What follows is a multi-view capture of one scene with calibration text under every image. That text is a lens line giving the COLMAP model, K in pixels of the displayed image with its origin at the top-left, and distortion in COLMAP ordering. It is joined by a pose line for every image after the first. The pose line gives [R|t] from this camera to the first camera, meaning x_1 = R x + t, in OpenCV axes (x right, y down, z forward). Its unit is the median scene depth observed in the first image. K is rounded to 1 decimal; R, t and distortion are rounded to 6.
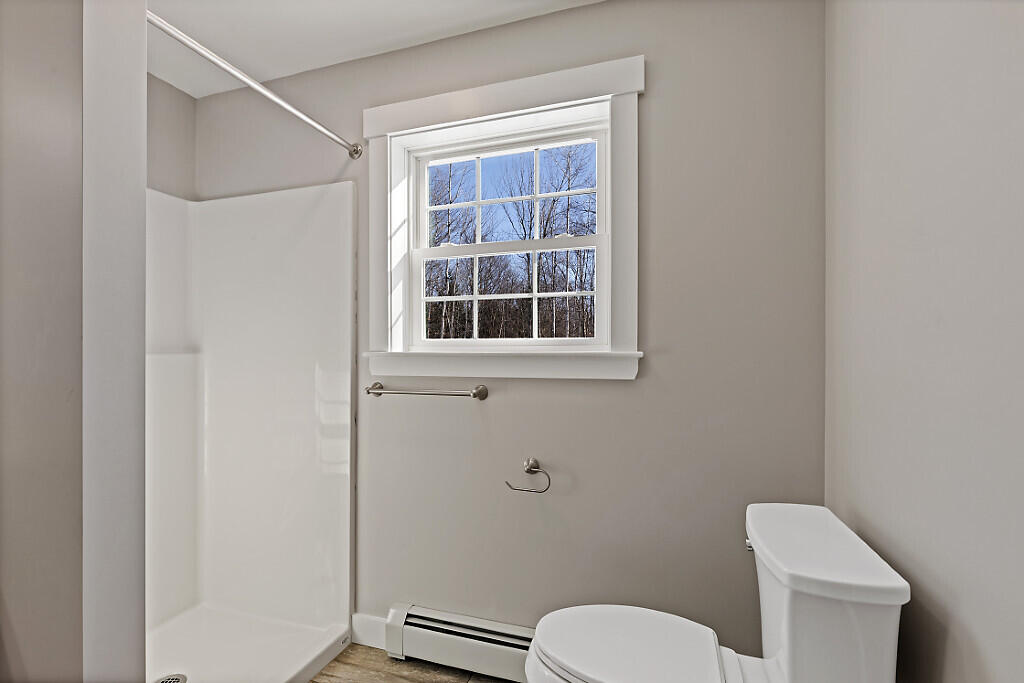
lens RADIAL K [[463.0, 0, 508.4], [0, 463.0, 352.1], [0, 0, 1]] dist [0.001671, -0.000172]
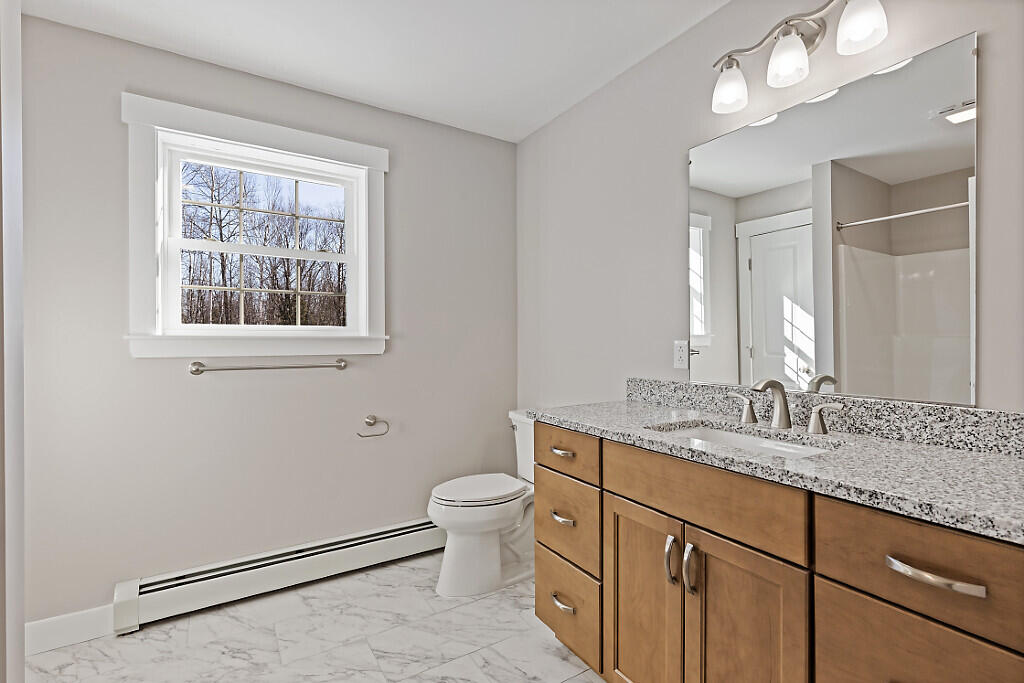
lens RADIAL K [[452.2, 0, 512.0], [0, 452.2, 341.5], [0, 0, 1]] dist [-0.004520, -0.000358]
pose [[0.632259, -0.004680, 0.774743, -0.537442], [-0.000151, 0.999981, 0.006164, 0.007217], [-0.774757, -0.004014, 0.632246, -0.265728]]
